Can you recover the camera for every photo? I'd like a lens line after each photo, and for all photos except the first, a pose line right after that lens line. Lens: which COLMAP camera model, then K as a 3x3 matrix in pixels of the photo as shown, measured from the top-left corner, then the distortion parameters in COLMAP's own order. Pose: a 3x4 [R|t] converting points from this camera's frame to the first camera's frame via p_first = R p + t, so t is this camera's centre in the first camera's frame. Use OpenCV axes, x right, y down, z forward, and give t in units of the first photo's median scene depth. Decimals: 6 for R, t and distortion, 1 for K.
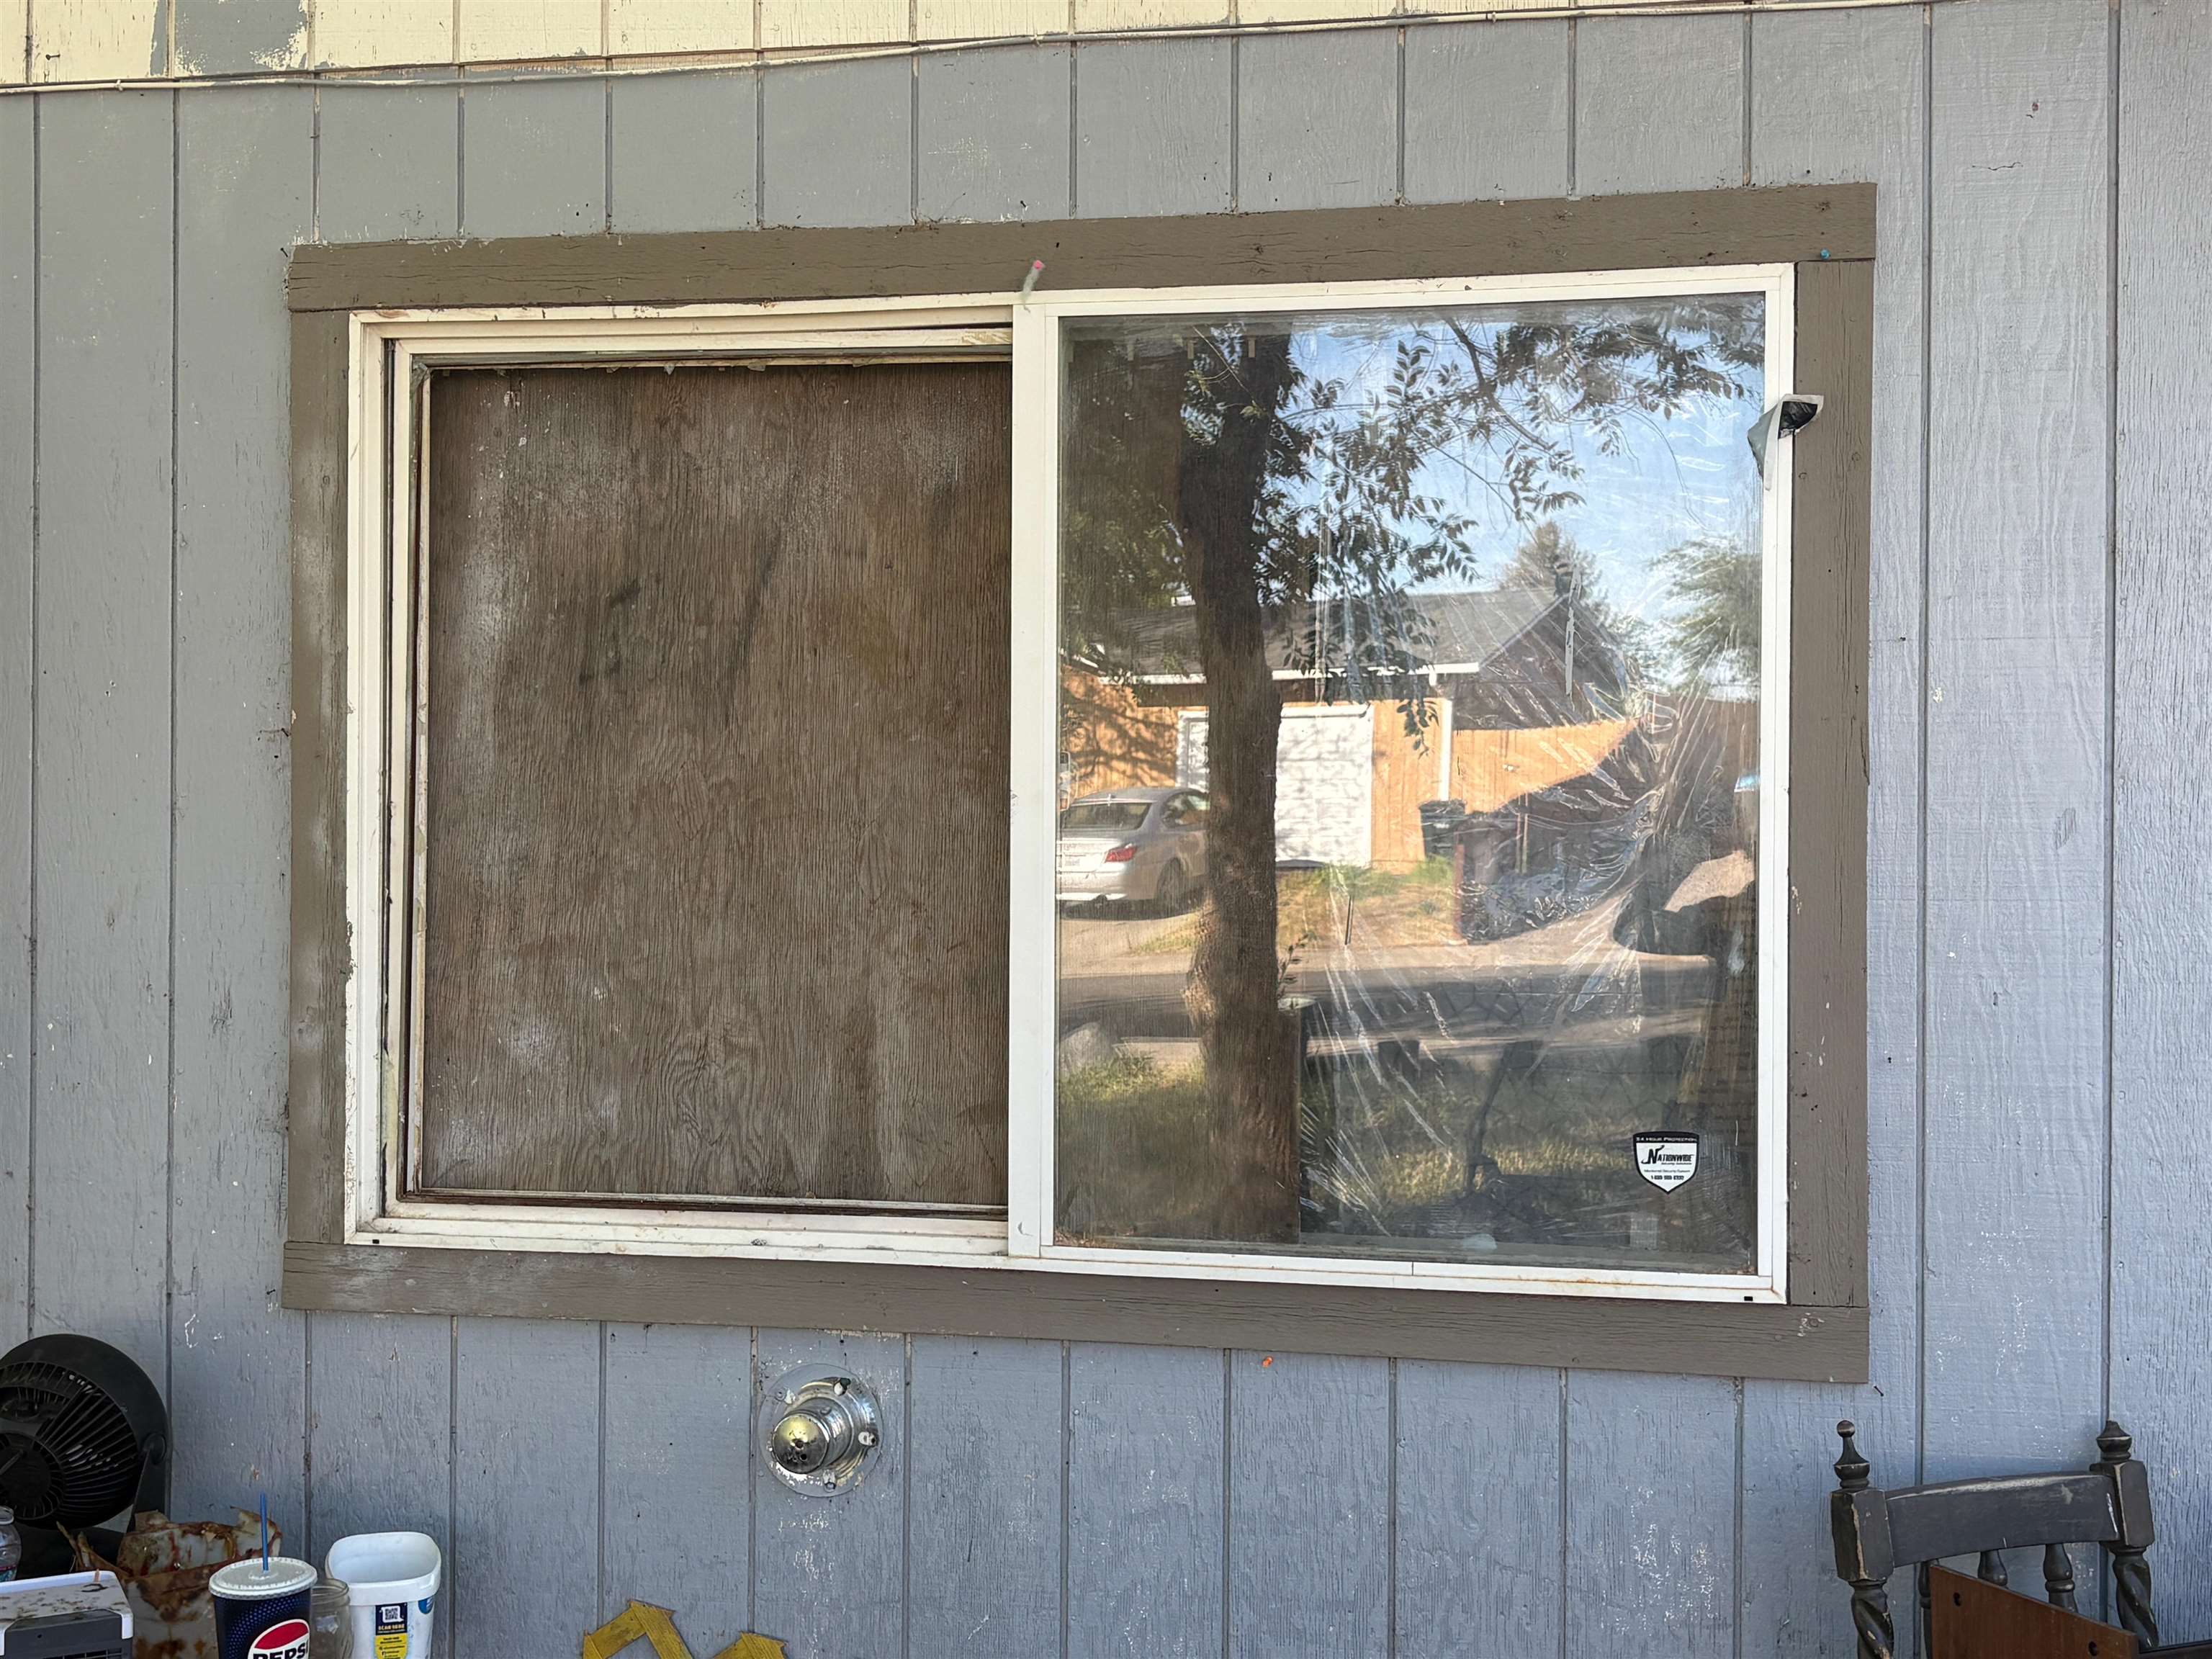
lens RADIAL K [[2888.4, 0, 1106.0], [0, 2888.4, 829.5], [0, 0, 1]] dist [0.190483, -0.482548]
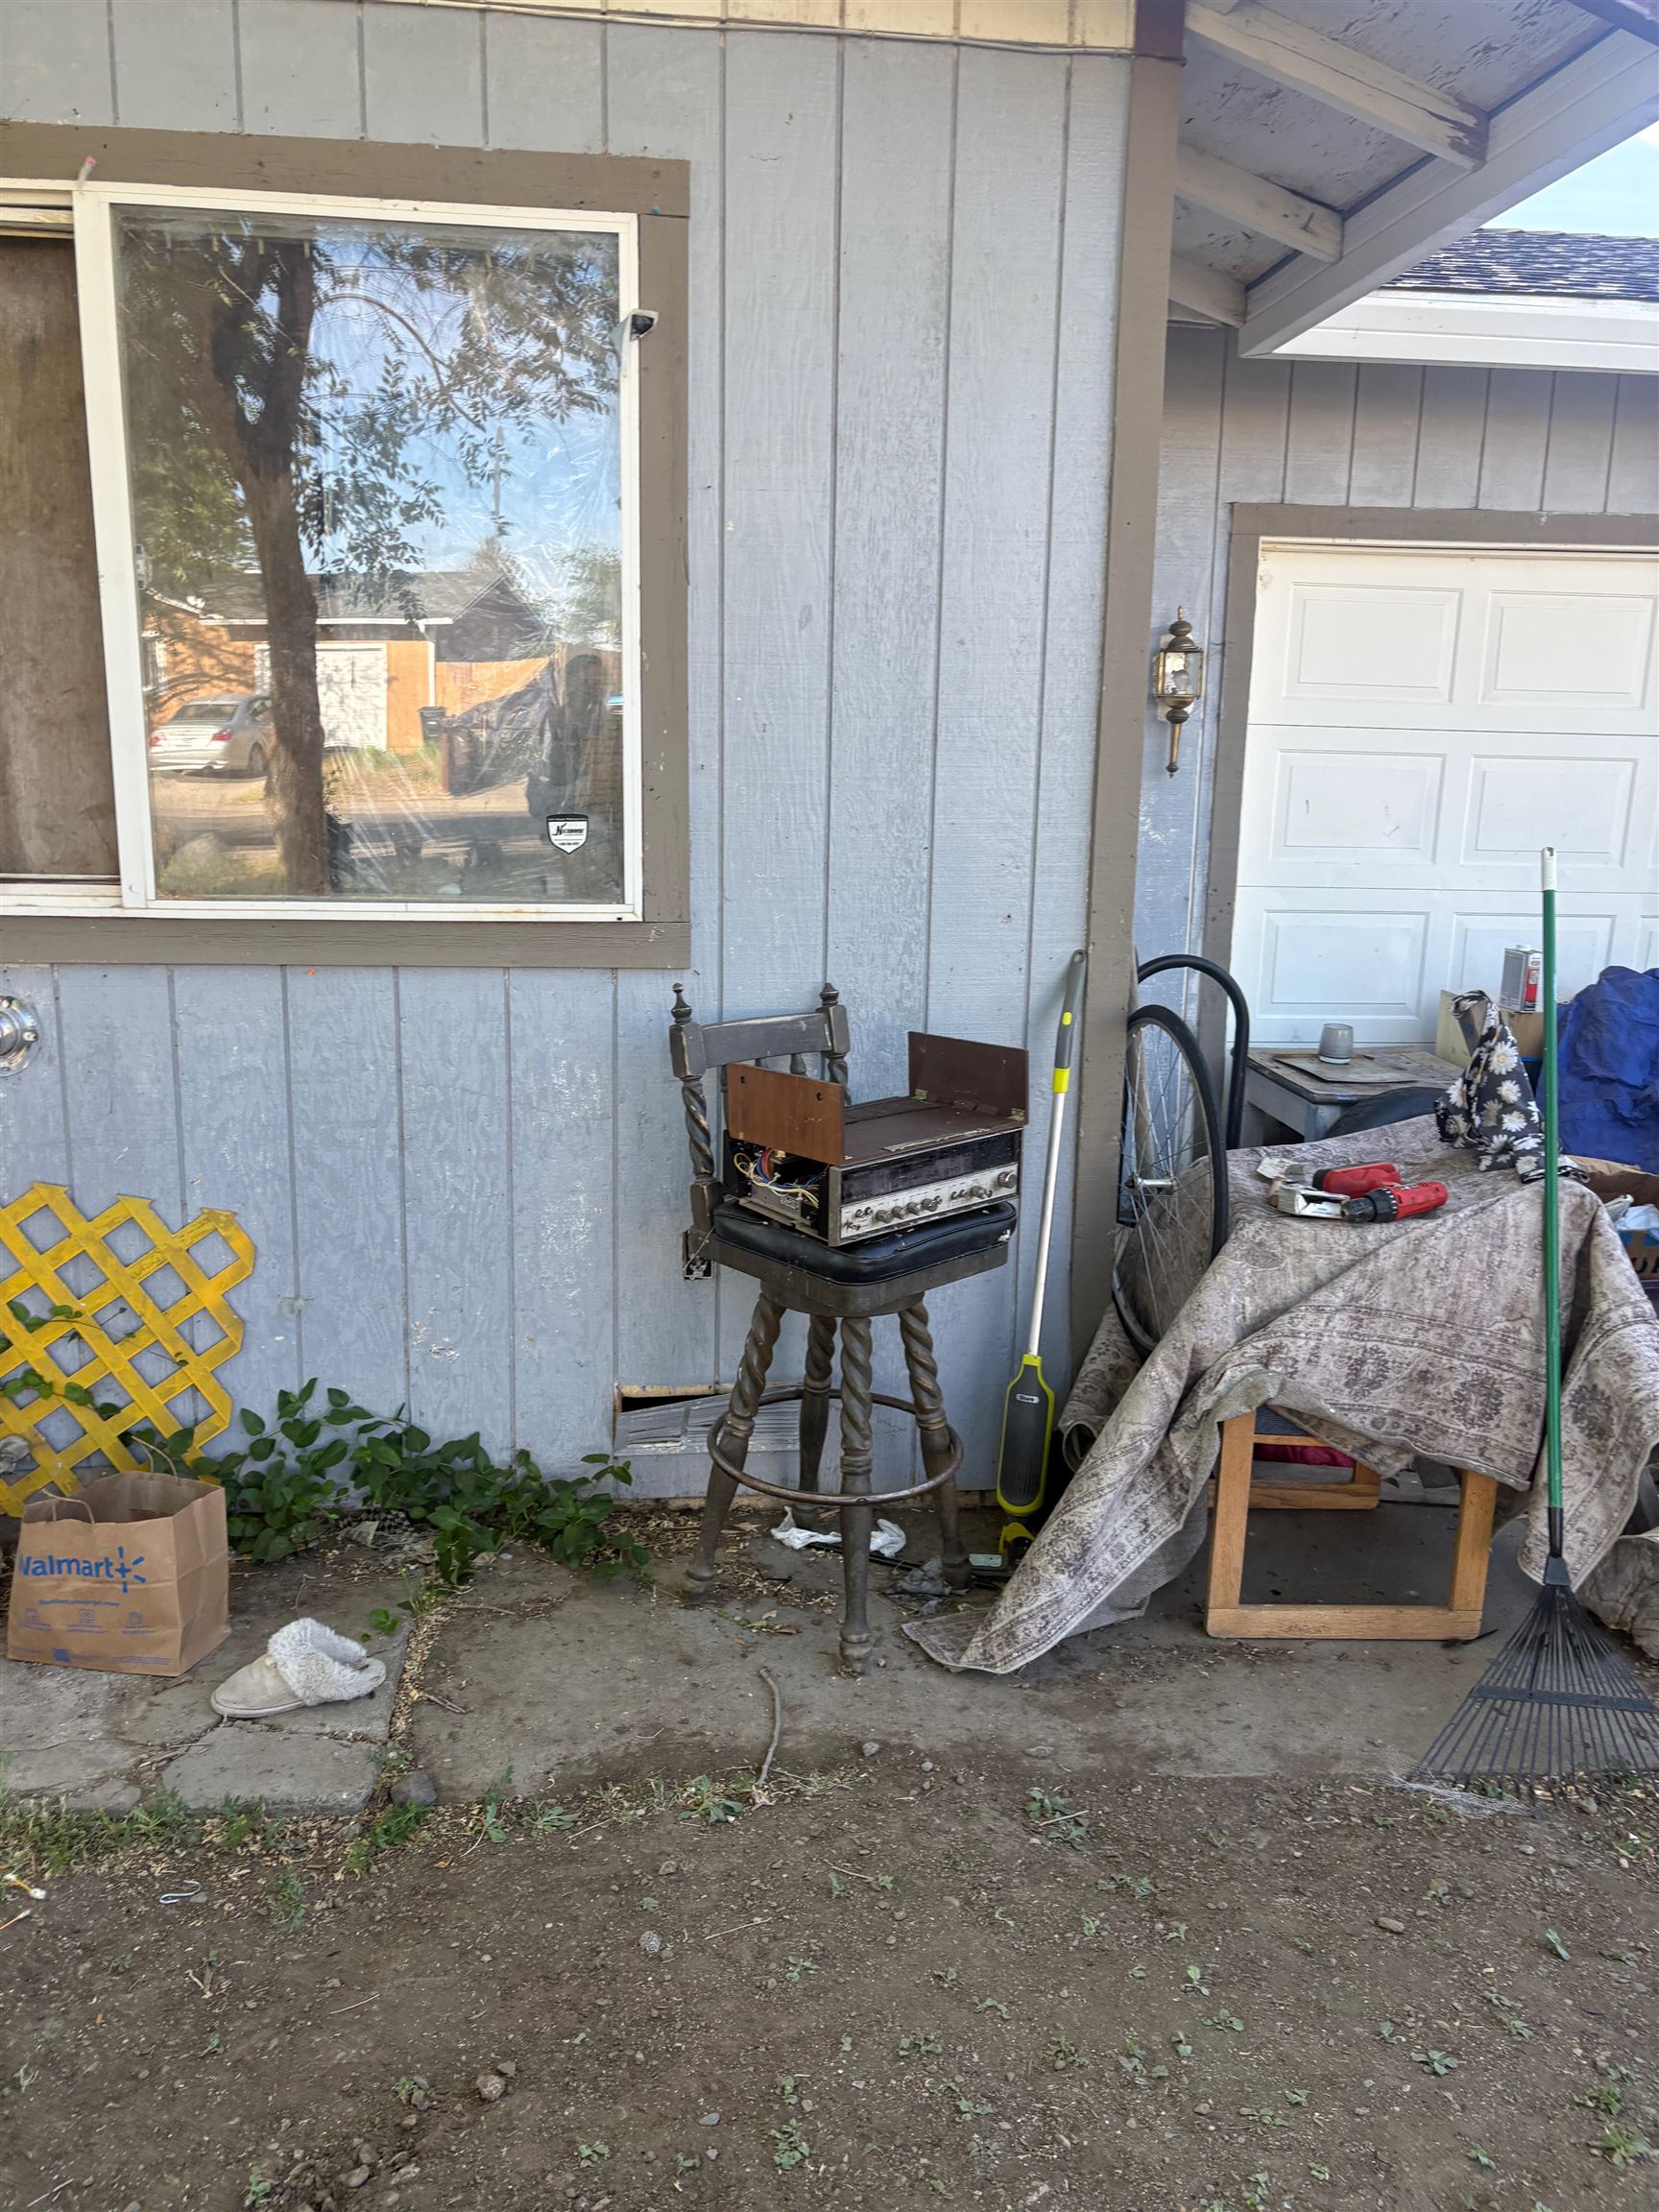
lens RADIAL K [[1695.6, 0, 829.5], [0, 1695.6, 1106.0], [0, 0, 1]] dist [-0.001346, 0.002511]
pose [[0.943495, -0.057383, 0.326379, 0.017952], [-0.008893, 0.980154, 0.198036, 0.074447], [-0.331266, -0.189748, 0.924261, 0.076786]]
